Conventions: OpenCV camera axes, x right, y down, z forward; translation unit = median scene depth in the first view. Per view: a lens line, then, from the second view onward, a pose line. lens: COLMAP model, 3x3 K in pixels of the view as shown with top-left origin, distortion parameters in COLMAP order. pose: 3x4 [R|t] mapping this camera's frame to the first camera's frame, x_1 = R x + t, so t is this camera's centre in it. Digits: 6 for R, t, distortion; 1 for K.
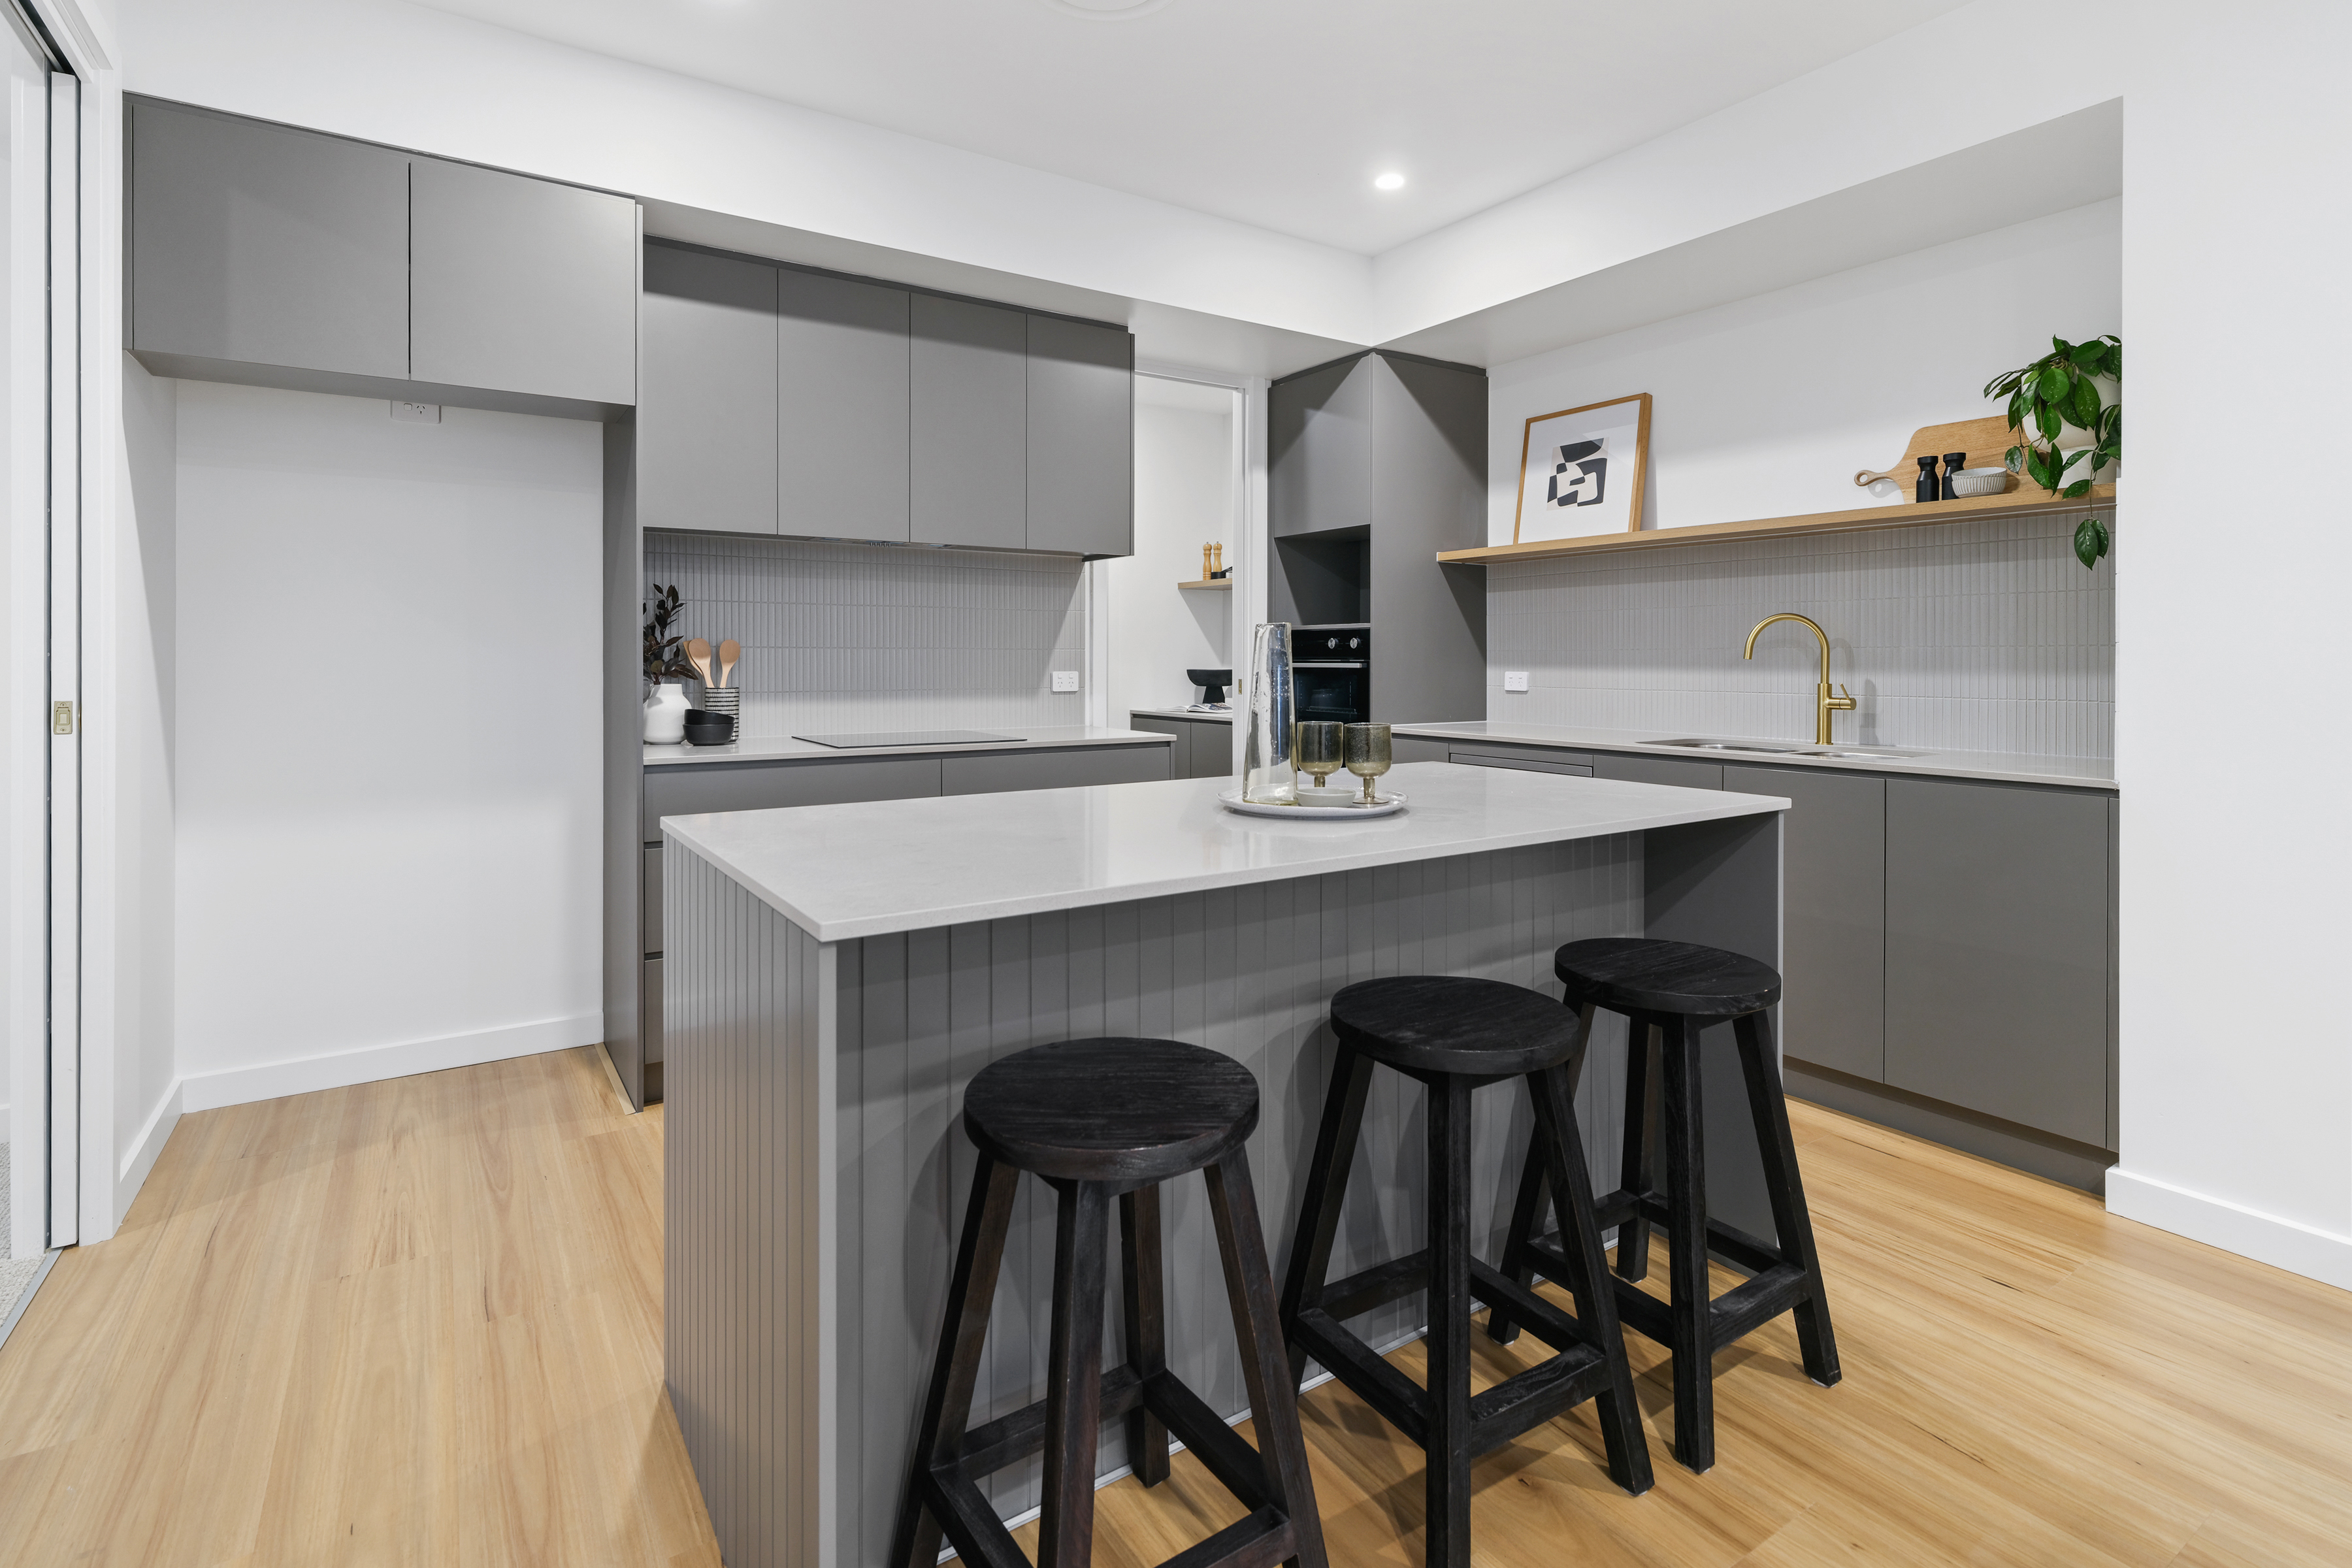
lens RADIAL K [[1131.9, 0, 1177.0], [0, 1131.9, 661.9], [0, 0, 1]] dist [0.000511, 0.000528]
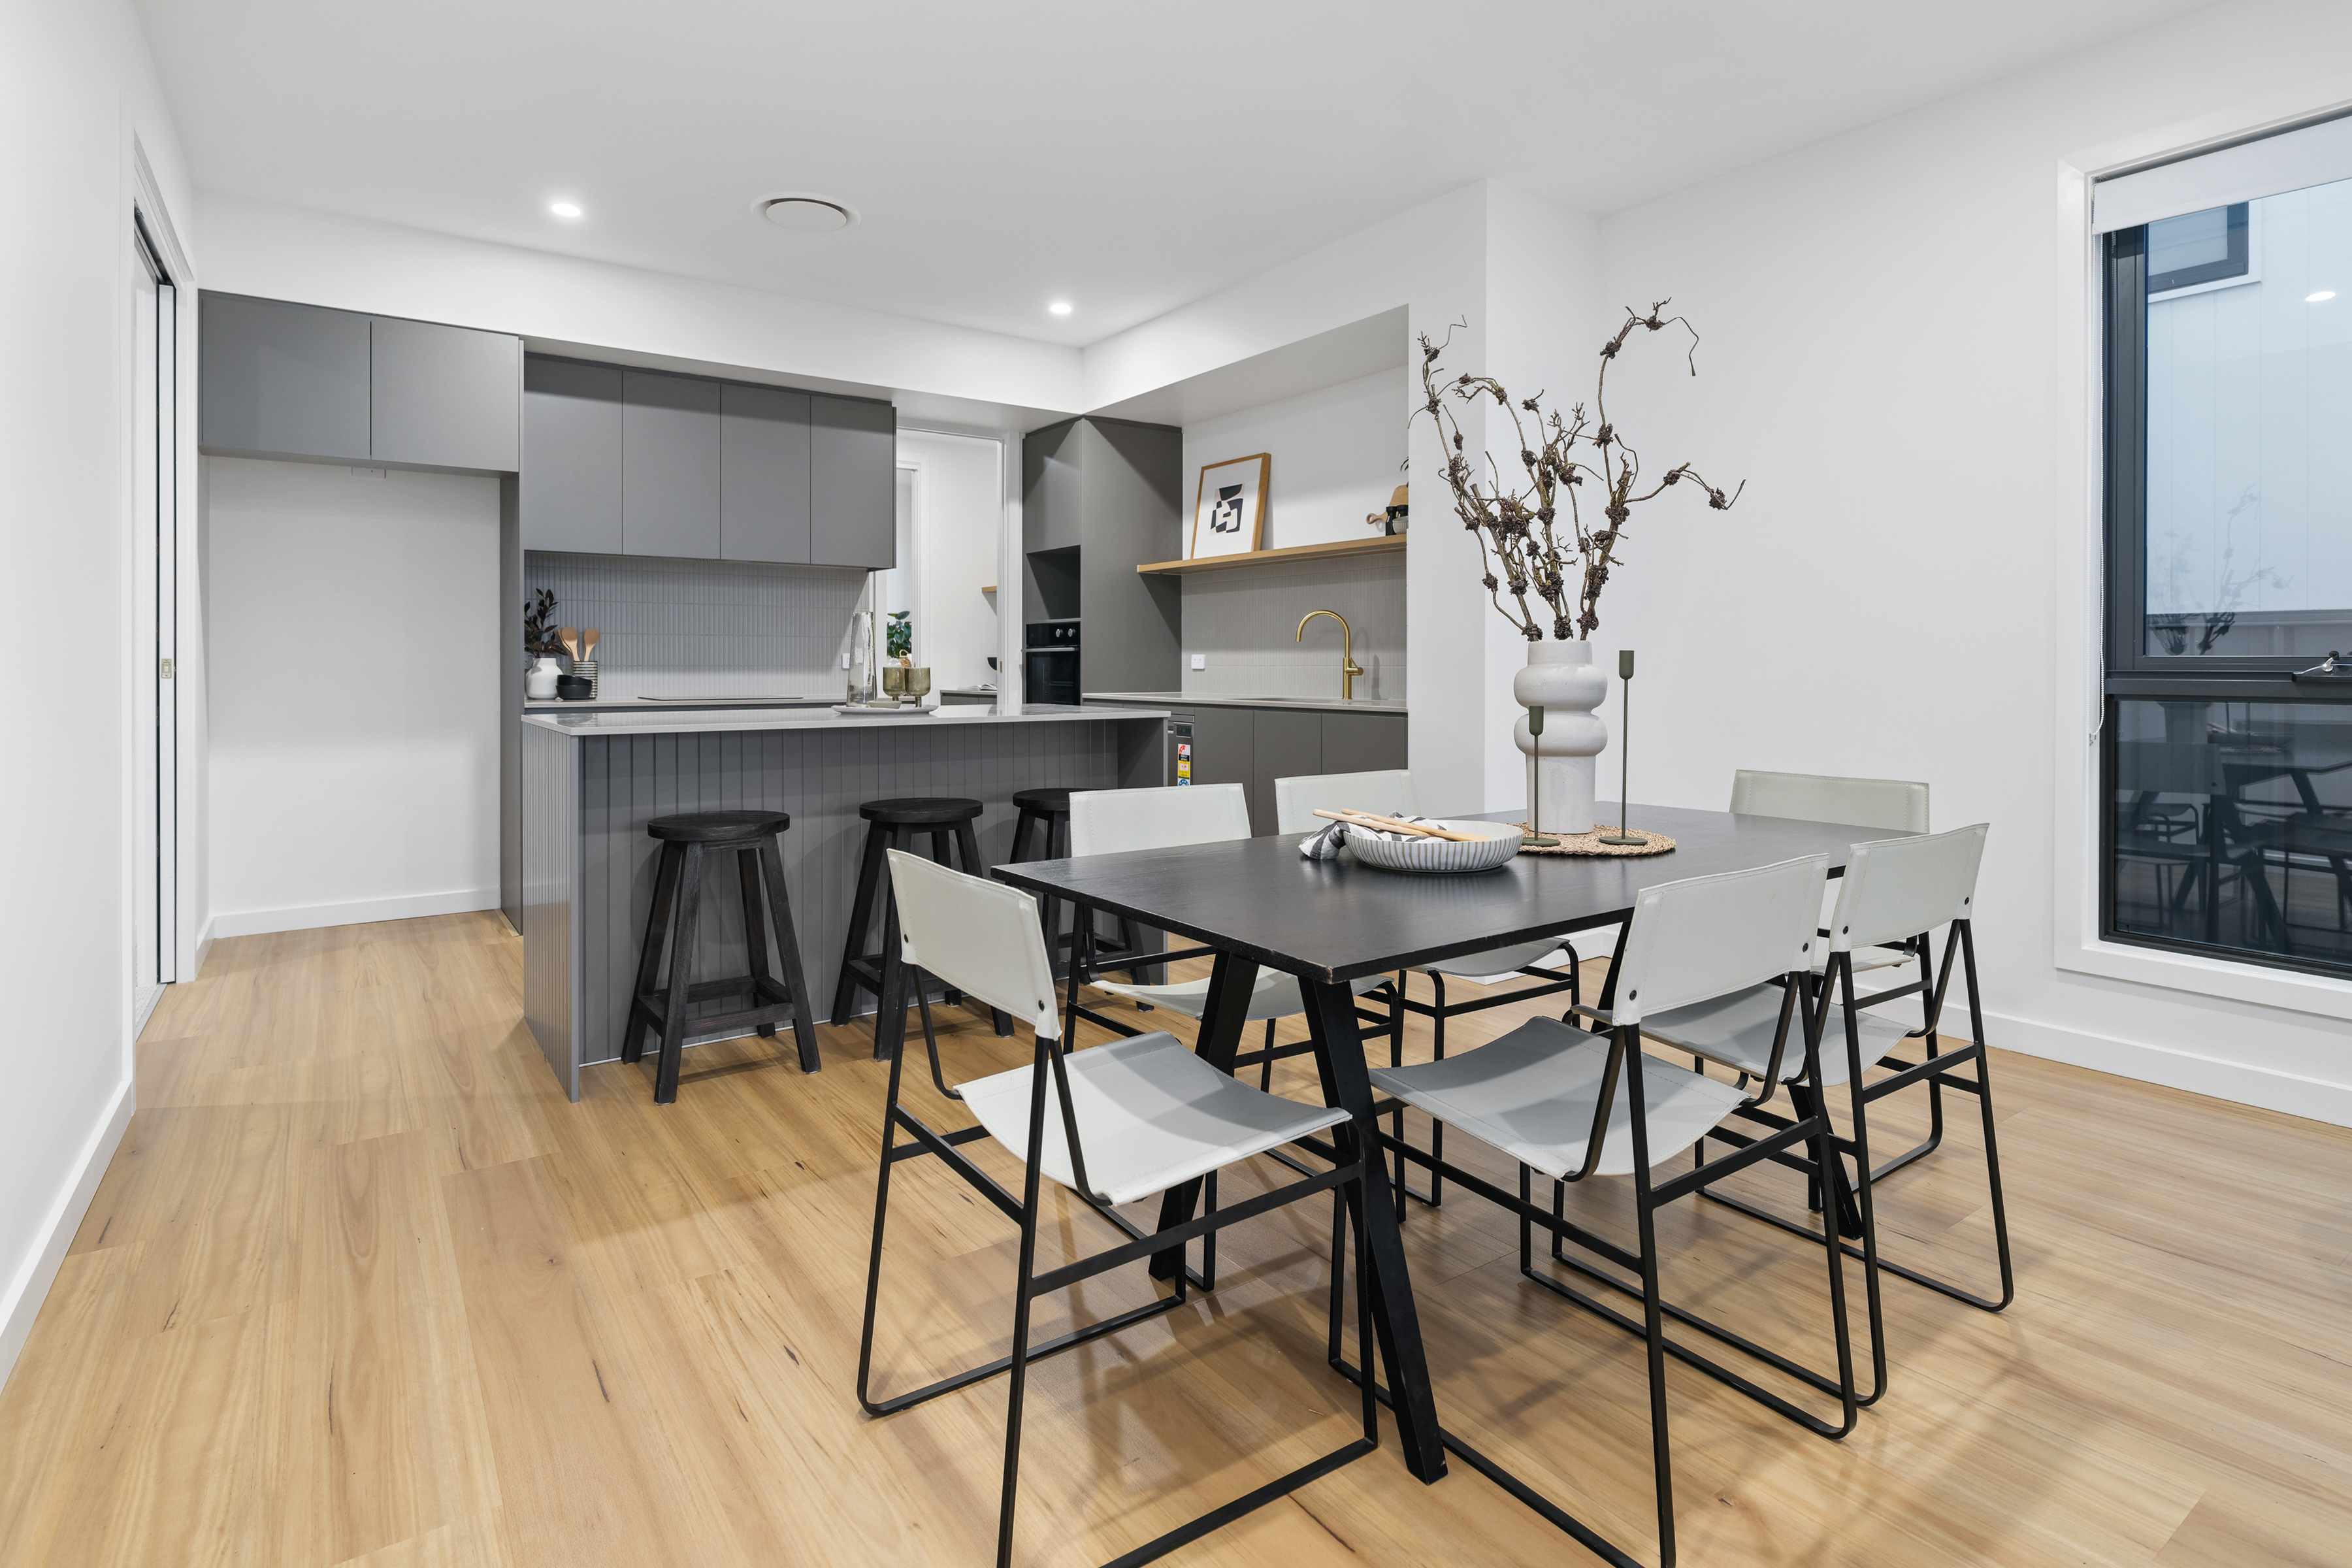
lens RADIAL K [[1184.3, 0, 1179.9], [0, 1184.3, 669.8], [0, 0, 1]] dist [-0.002067, 0.000100]
pose [[0.999336, -0.000437, 0.036419, 0.267055], [0.000382, 0.999999, 0.001516, 0.028762], [-0.036420, -0.001501, 0.999335, -0.473018]]
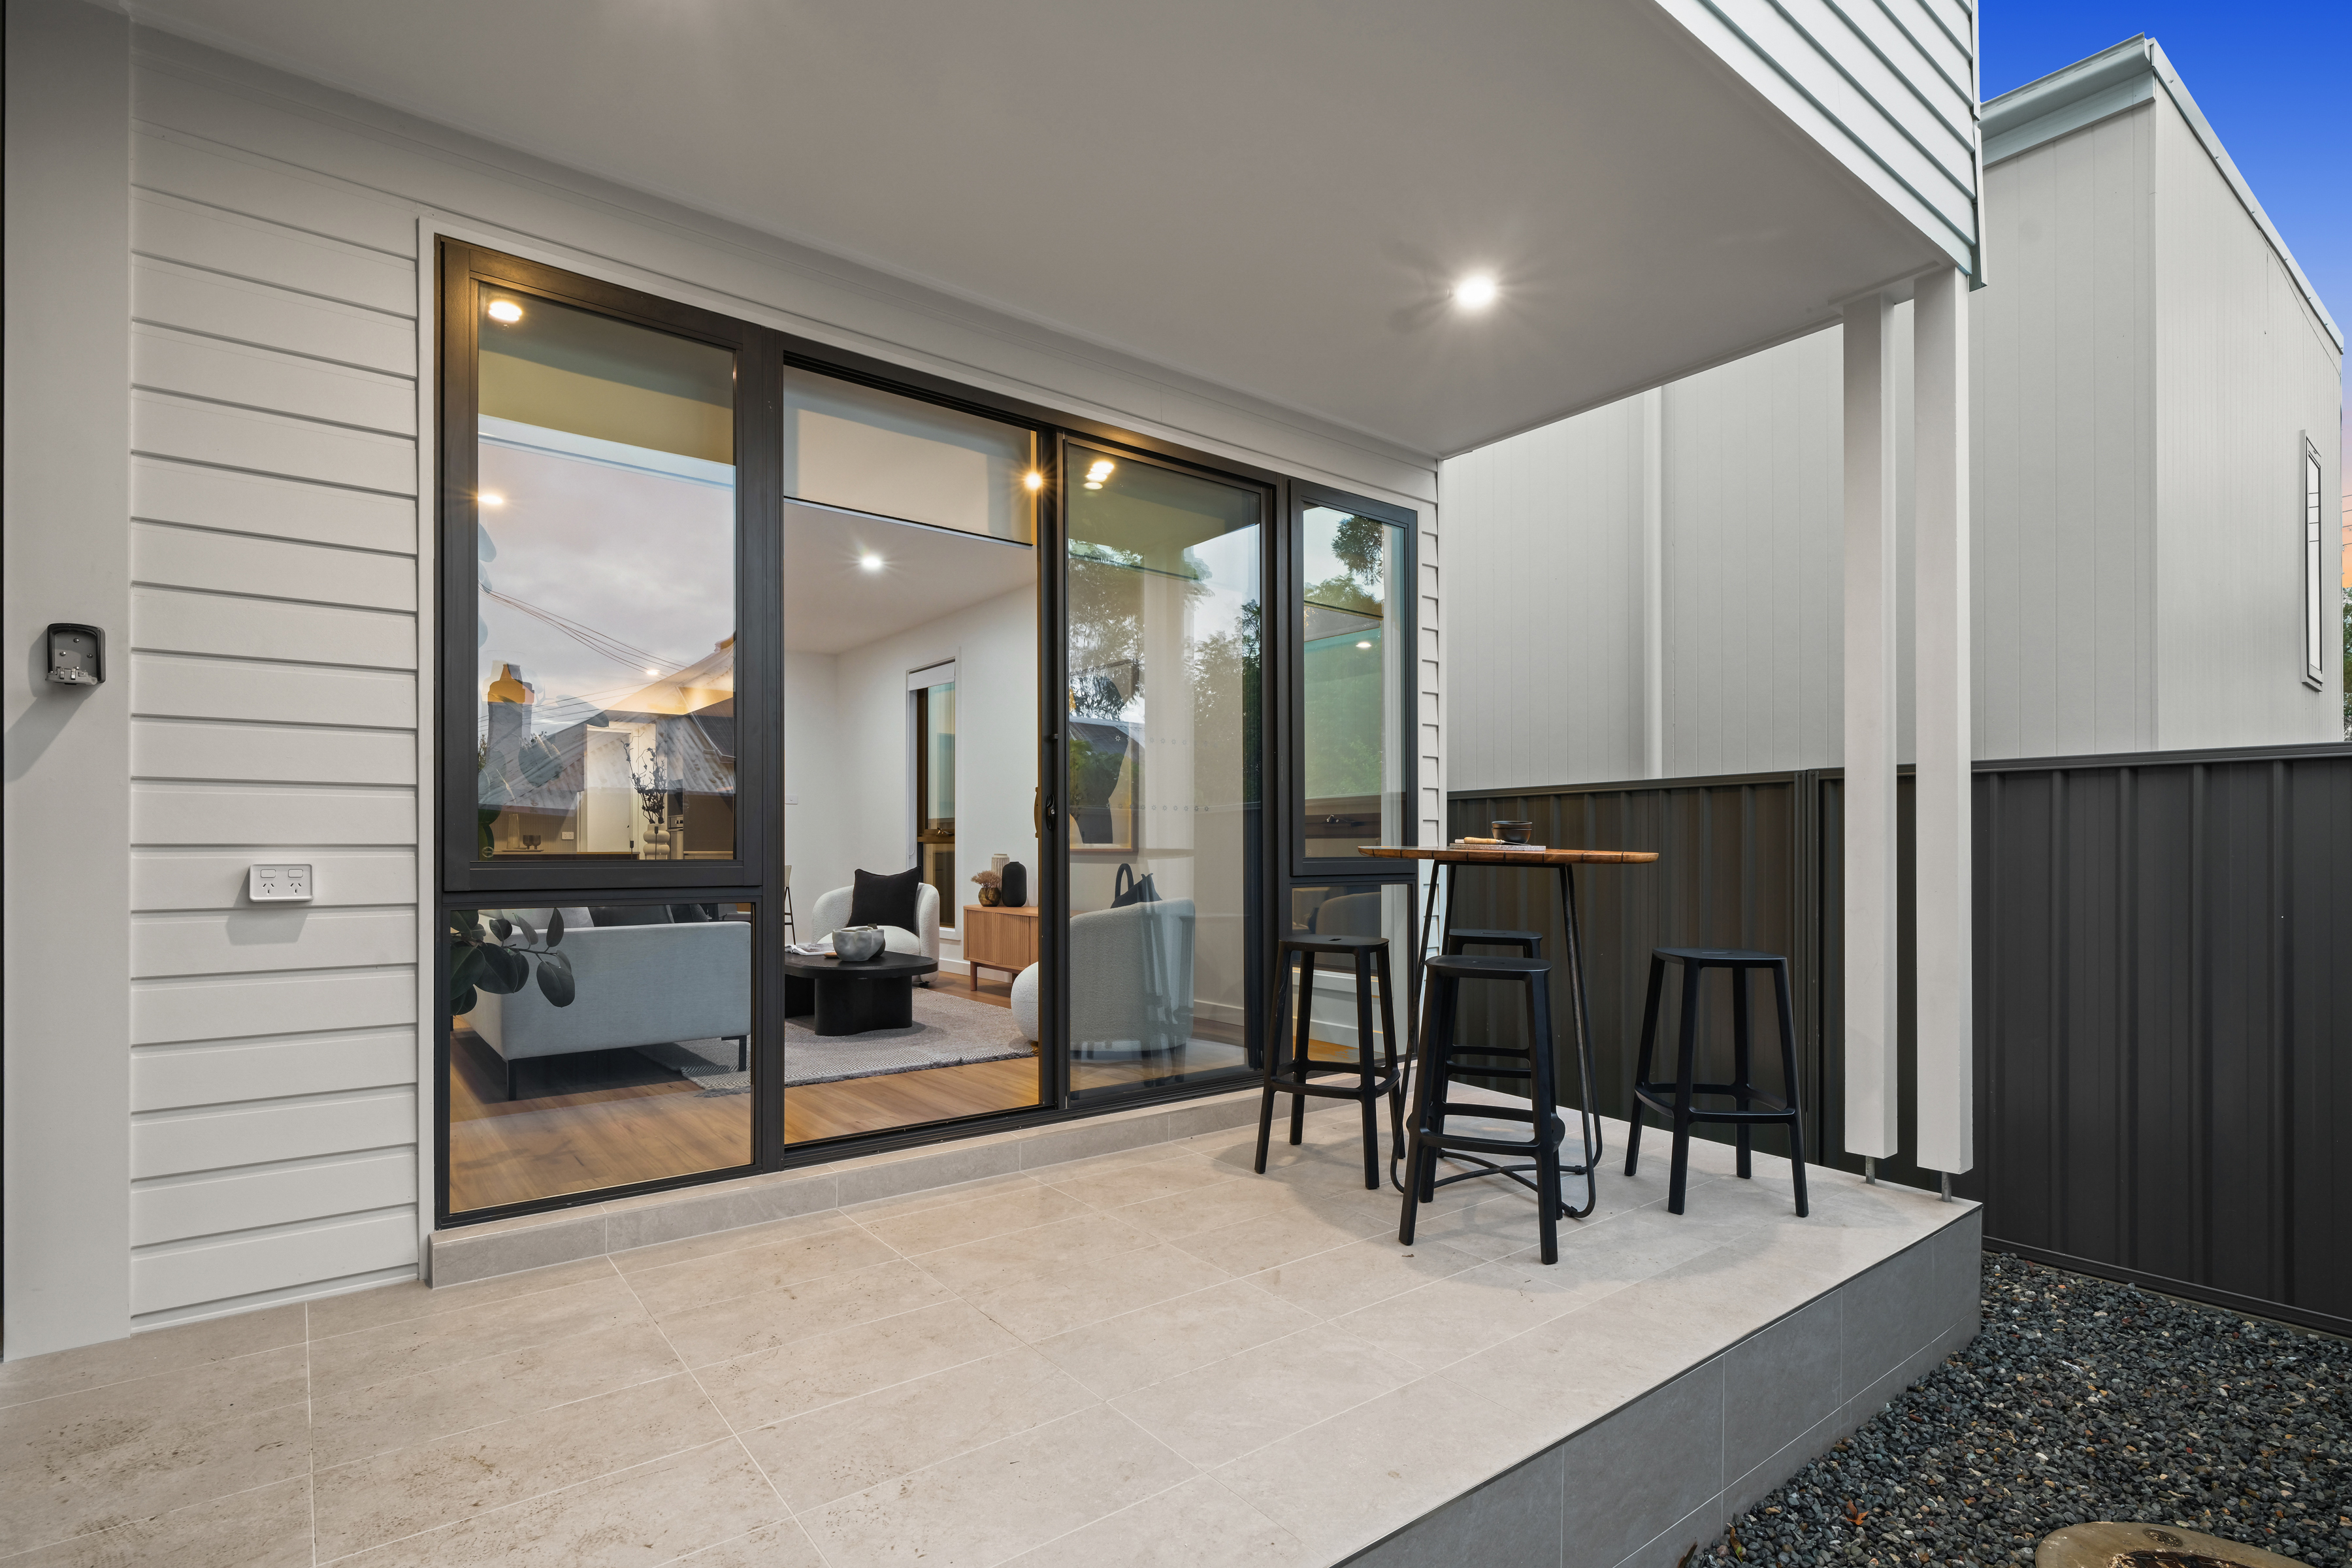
lens RADIAL K [[1135.2, 0, 1177.1], [0, 1135.2, 814.0], [0, 0, 1]] dist [0.001631, 0.000069]
pose [[0.996600, -0.002804, 0.082345, 1.286202], [0.005641, 0.999398, -0.034241, 0.072415], [-0.082200, 0.034589, 0.996015, -2.088032]]
